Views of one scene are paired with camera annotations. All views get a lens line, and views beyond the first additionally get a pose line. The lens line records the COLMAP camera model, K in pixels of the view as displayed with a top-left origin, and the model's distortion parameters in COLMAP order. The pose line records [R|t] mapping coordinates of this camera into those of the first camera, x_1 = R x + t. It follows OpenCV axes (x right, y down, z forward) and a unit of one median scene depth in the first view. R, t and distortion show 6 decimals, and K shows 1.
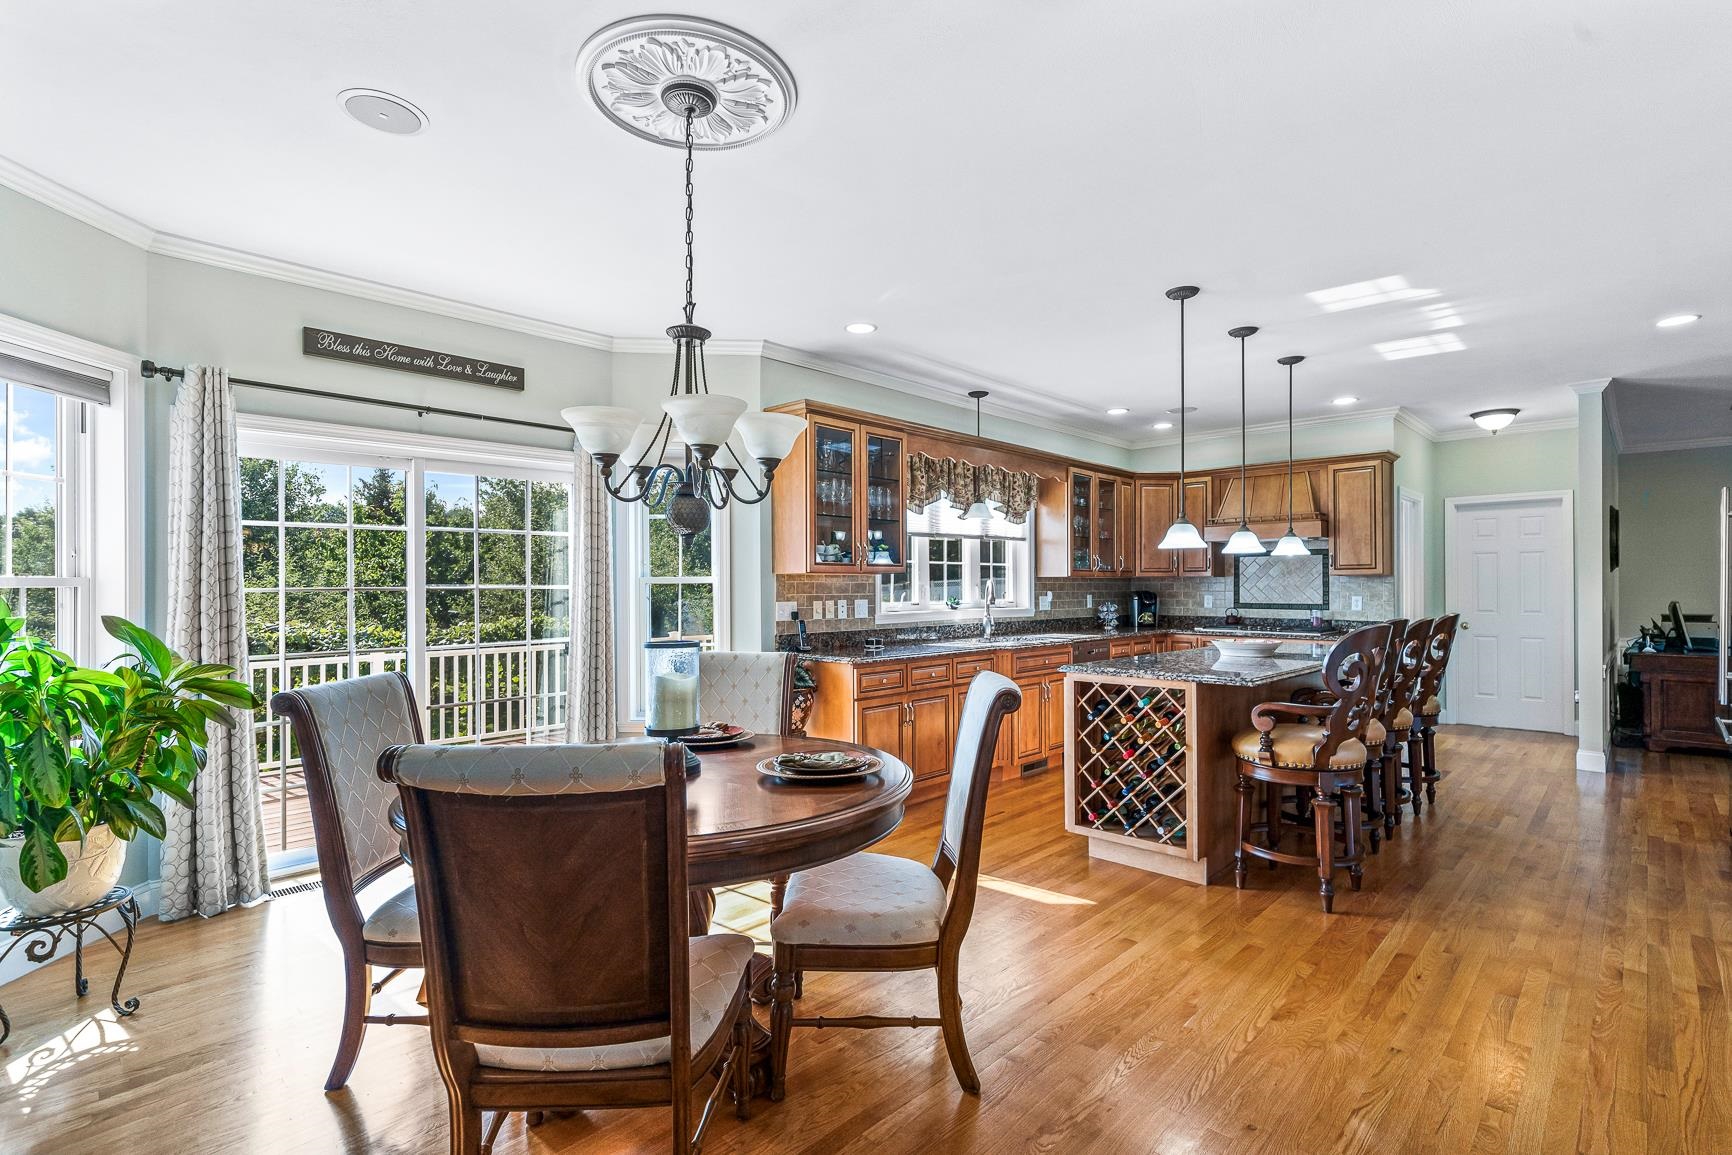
lens RADIAL K [[812.9, 0, 866.0], [0, 812.9, 577.5], [0, 0, 1]] dist [0.000341, 0.000019]
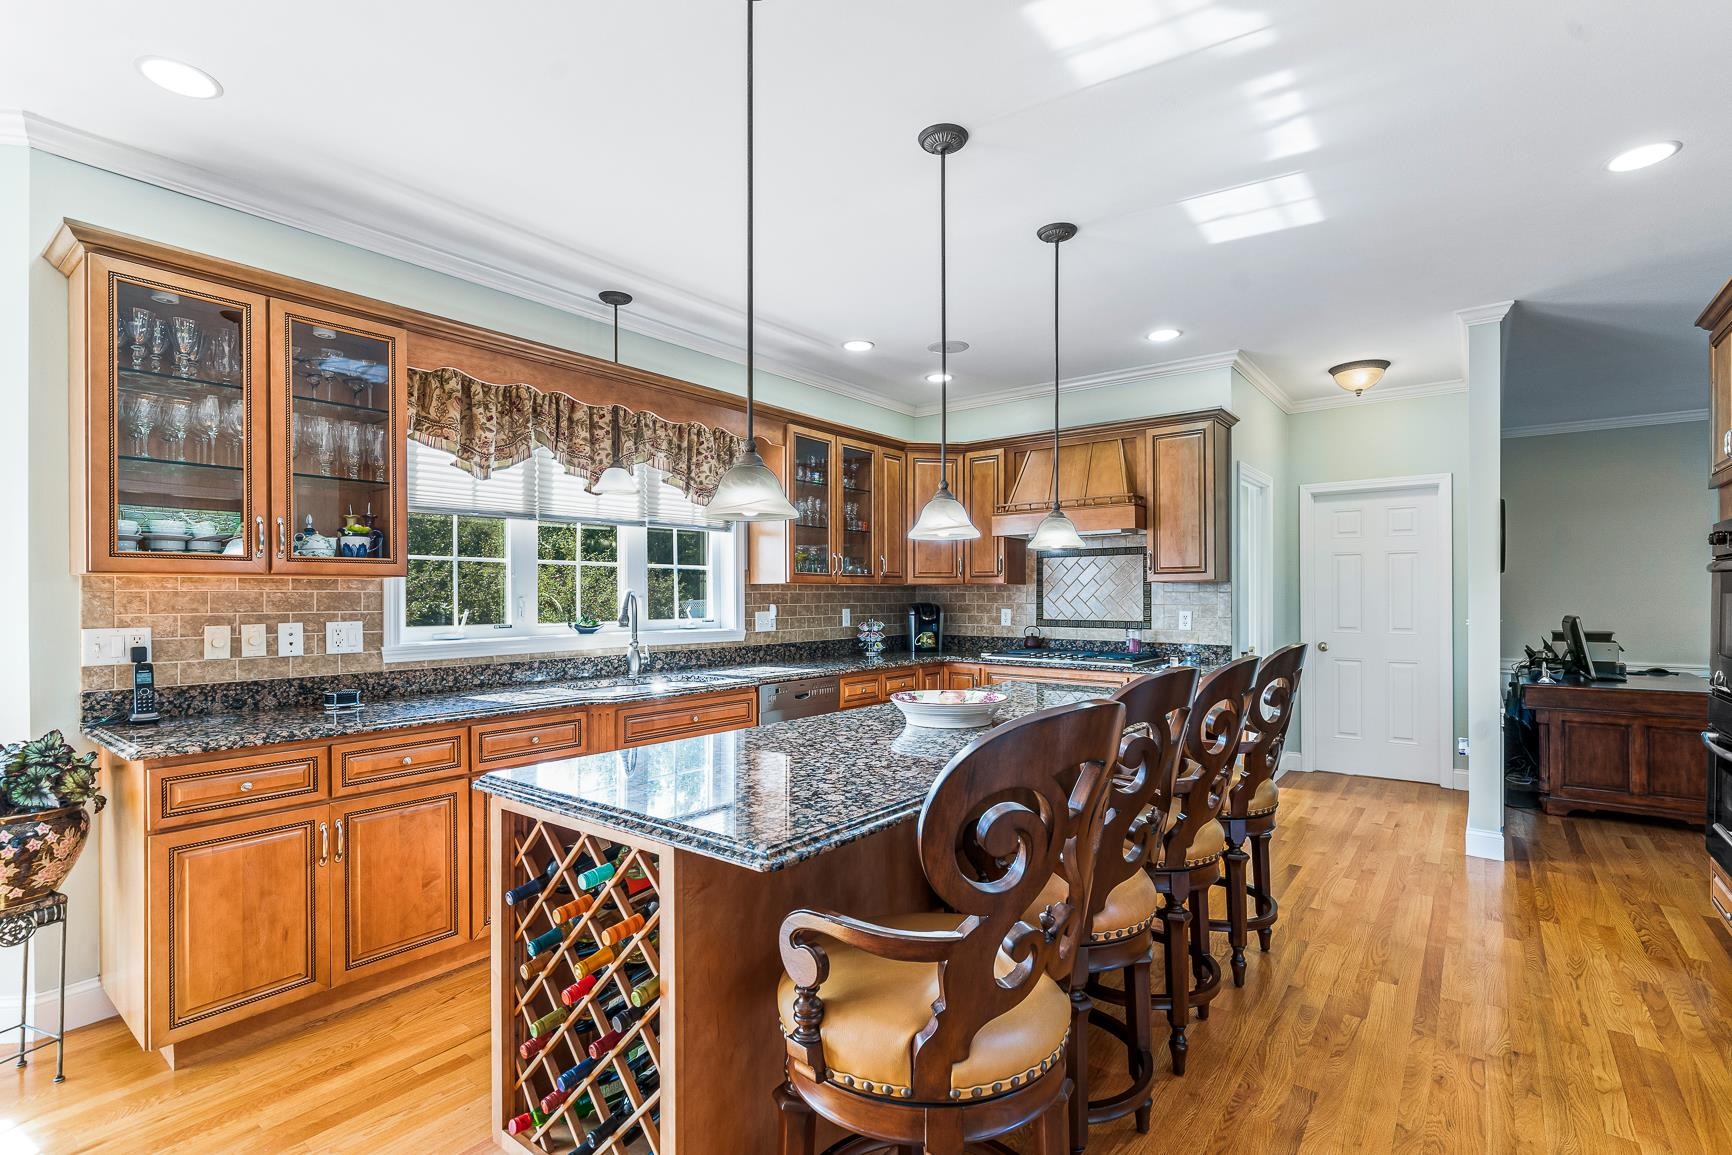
lens RADIAL K [[797.9, 0, 870.1], [0, 797.9, 592.3], [0, 0, 1]] dist [-0.000215, -0.000789]
pose [[0.993672, -0.000940, 0.112314, 0.247196], [0.000381, 0.999987, 0.005003, 0.003120], [-0.112318, -0.004928, 0.993660, 0.325005]]
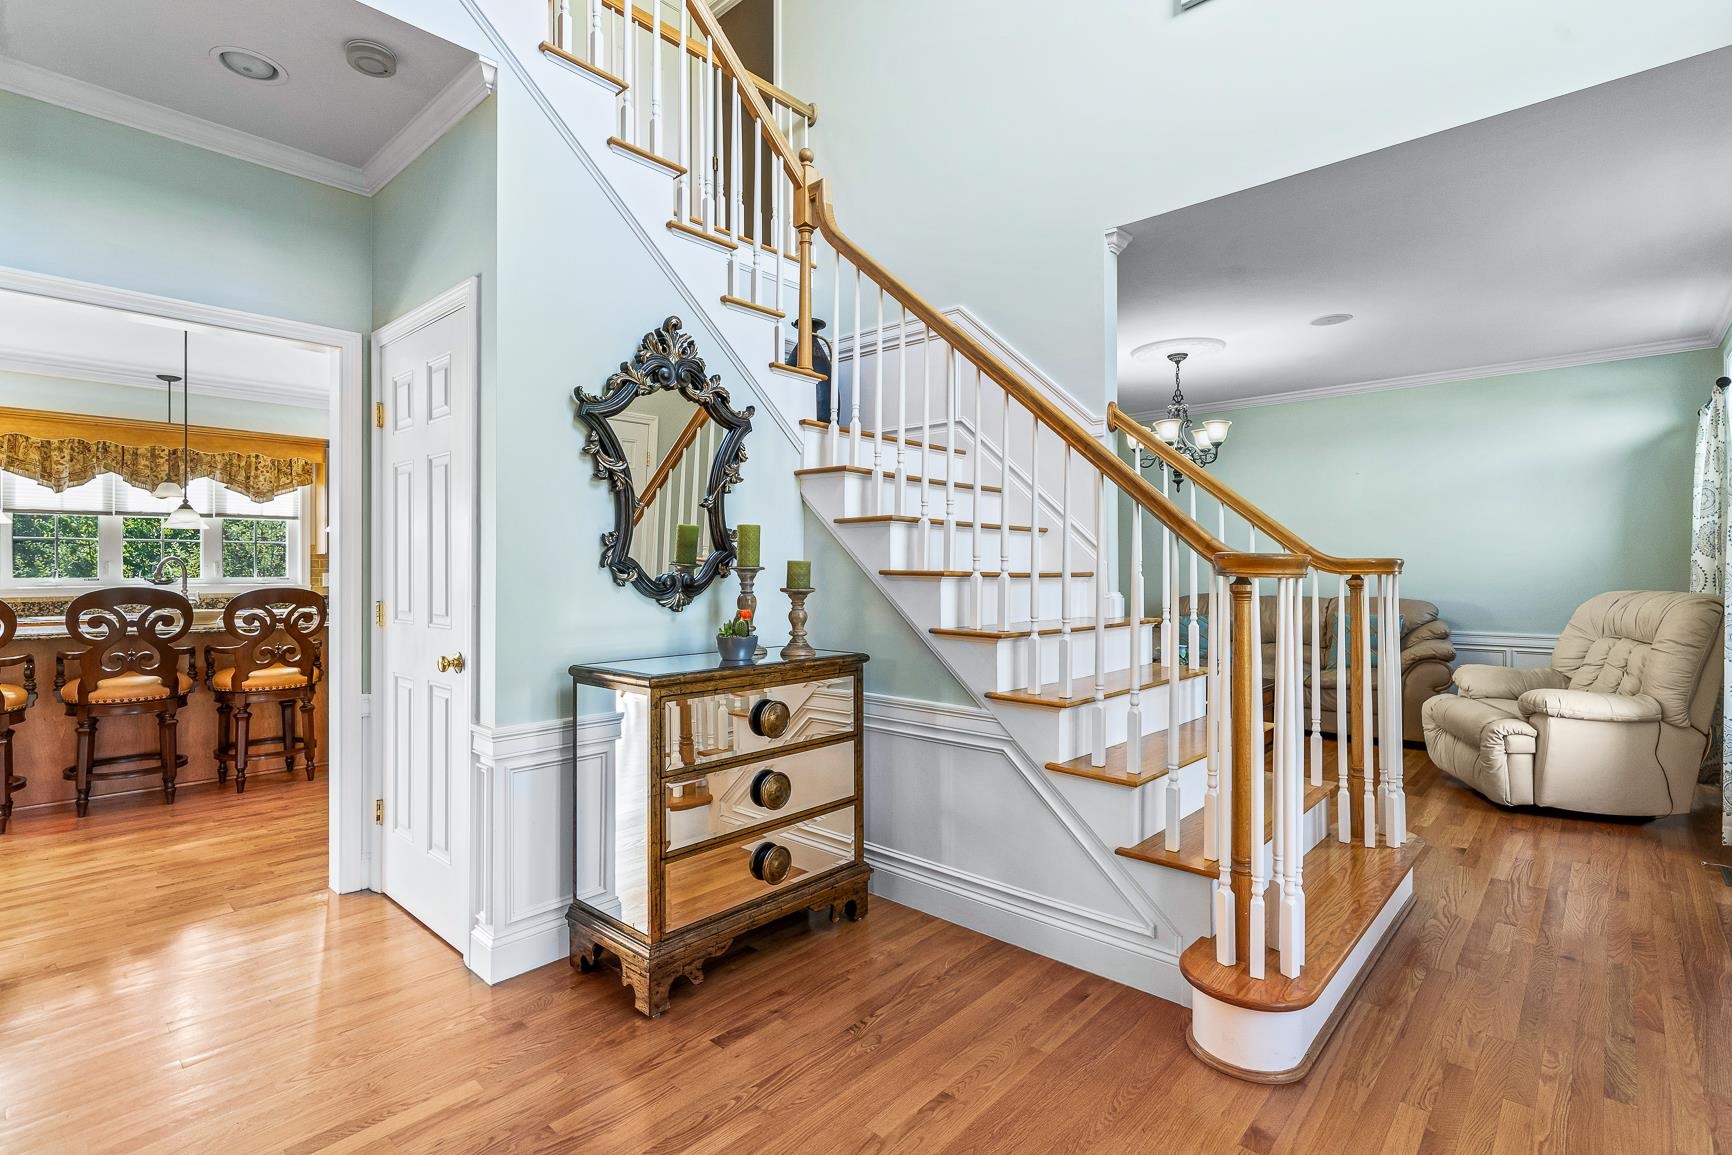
lens RADIAL K [[812.9, 0, 866.0], [0, 812.9, 577.5], [0, 0, 1]] dist [0.000341, 0.000019]
pose [[0.999621, -0.001044, 0.027516, 0.926373], [0.000484, 0.999793, 0.020336, 0.008423], [-0.027532, -0.020314, 0.999414, -0.061461]]
